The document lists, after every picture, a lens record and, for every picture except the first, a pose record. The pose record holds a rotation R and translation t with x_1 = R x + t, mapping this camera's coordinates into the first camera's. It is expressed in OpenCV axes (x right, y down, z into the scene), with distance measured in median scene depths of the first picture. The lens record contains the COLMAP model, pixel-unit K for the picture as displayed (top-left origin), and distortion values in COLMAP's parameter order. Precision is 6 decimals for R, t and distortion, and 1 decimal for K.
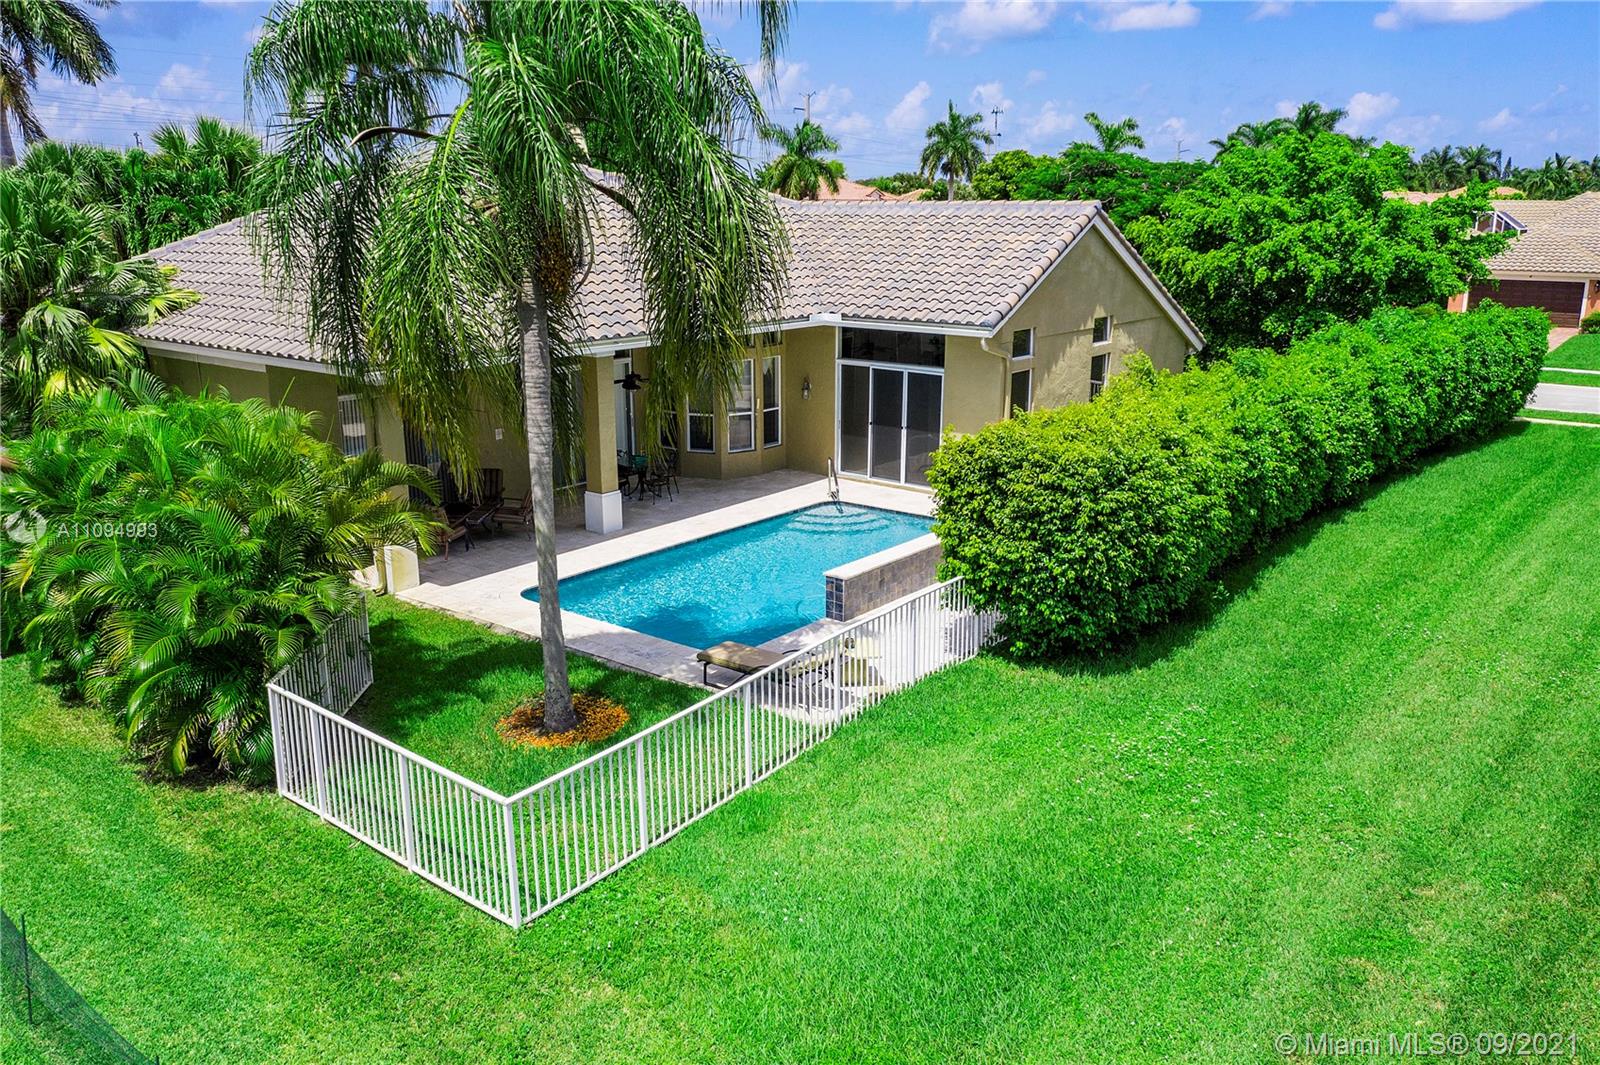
lens RADIAL K [[1278.0, 0, 800.7], [0, 1278.0, 532.8], [0, 0, 1]] dist [-0.014164, 0.001662]
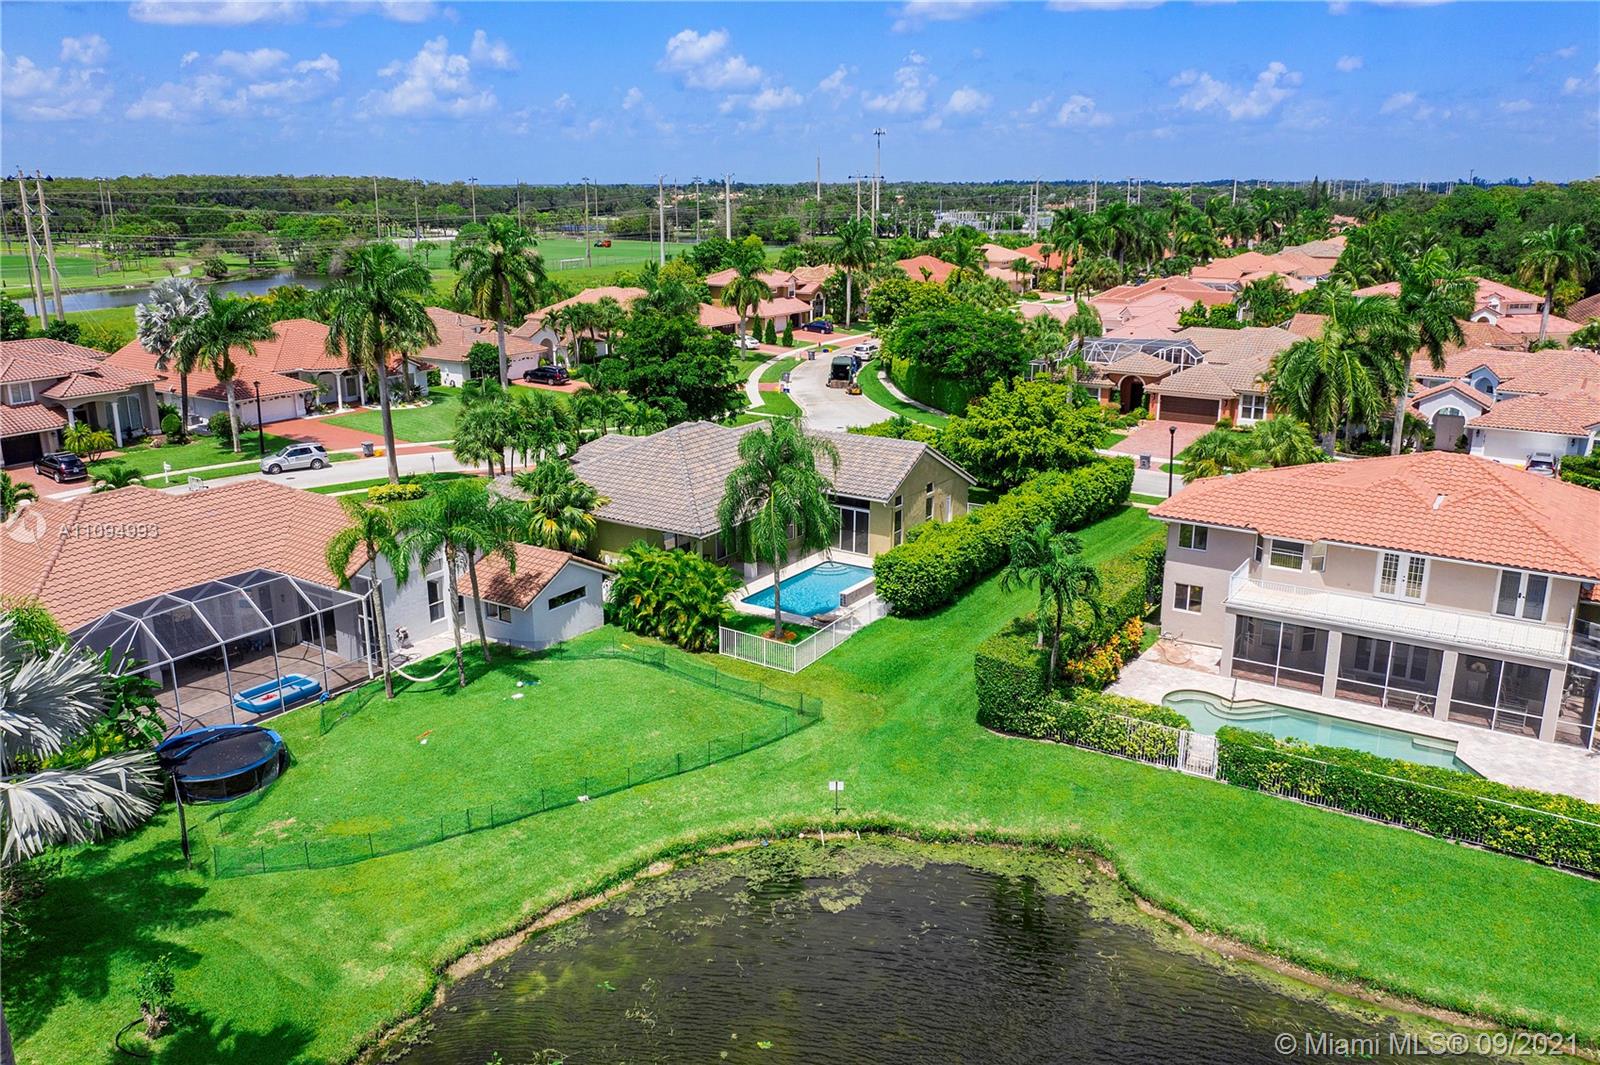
lens RADIAL K [[1278.0, 0, 800.5], [0, 1278.0, 532.5], [0, 0, 1]] dist [-0.014164, 0.001662]
pose [[0.996251, -0.024431, 0.082985, -0.294362], [0.023046, 0.999579, 0.017611, -0.154271], [-0.083381, -0.015632, 0.996395, -1.901858]]
